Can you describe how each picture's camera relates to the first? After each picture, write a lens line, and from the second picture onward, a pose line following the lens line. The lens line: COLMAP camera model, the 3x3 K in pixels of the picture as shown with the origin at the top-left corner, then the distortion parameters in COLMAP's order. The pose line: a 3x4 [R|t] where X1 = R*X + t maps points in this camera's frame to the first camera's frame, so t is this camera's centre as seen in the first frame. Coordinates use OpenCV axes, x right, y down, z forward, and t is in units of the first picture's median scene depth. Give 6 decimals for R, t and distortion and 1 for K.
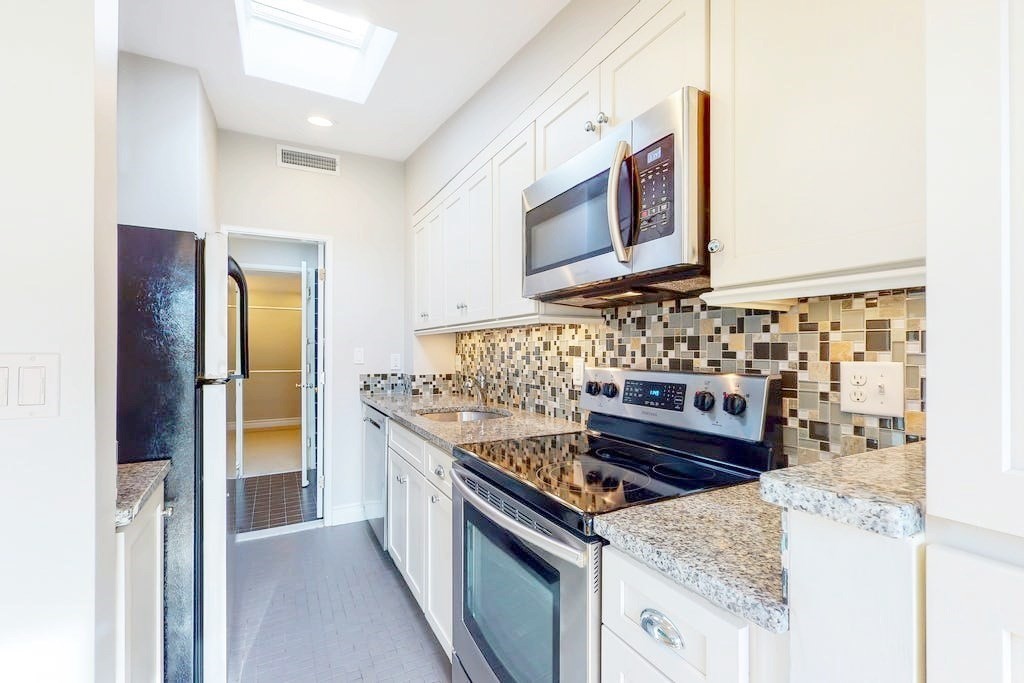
lens RADIAL K [[454.9, 0, 502.8], [0, 454.9, 351.5], [0, 0, 1]] dist [0.005335, -0.002030]
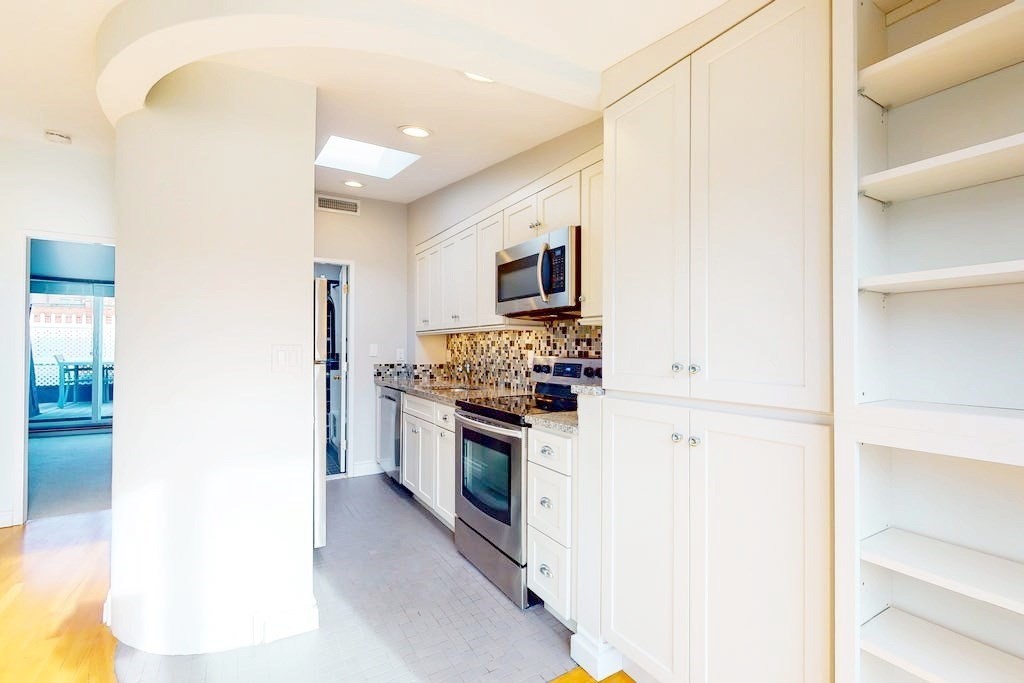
lens RADIAL K [[454.9, 0, 511.9], [0, 454.9, 345.3], [0, 0, 1]] dist [0.005335, -0.002030]
pose [[0.997221, 0.004511, 0.074363, -0.018194], [-0.003832, 0.999950, -0.009276, 0.009271], [-0.074401, 0.008966, 0.997188, -0.561490]]
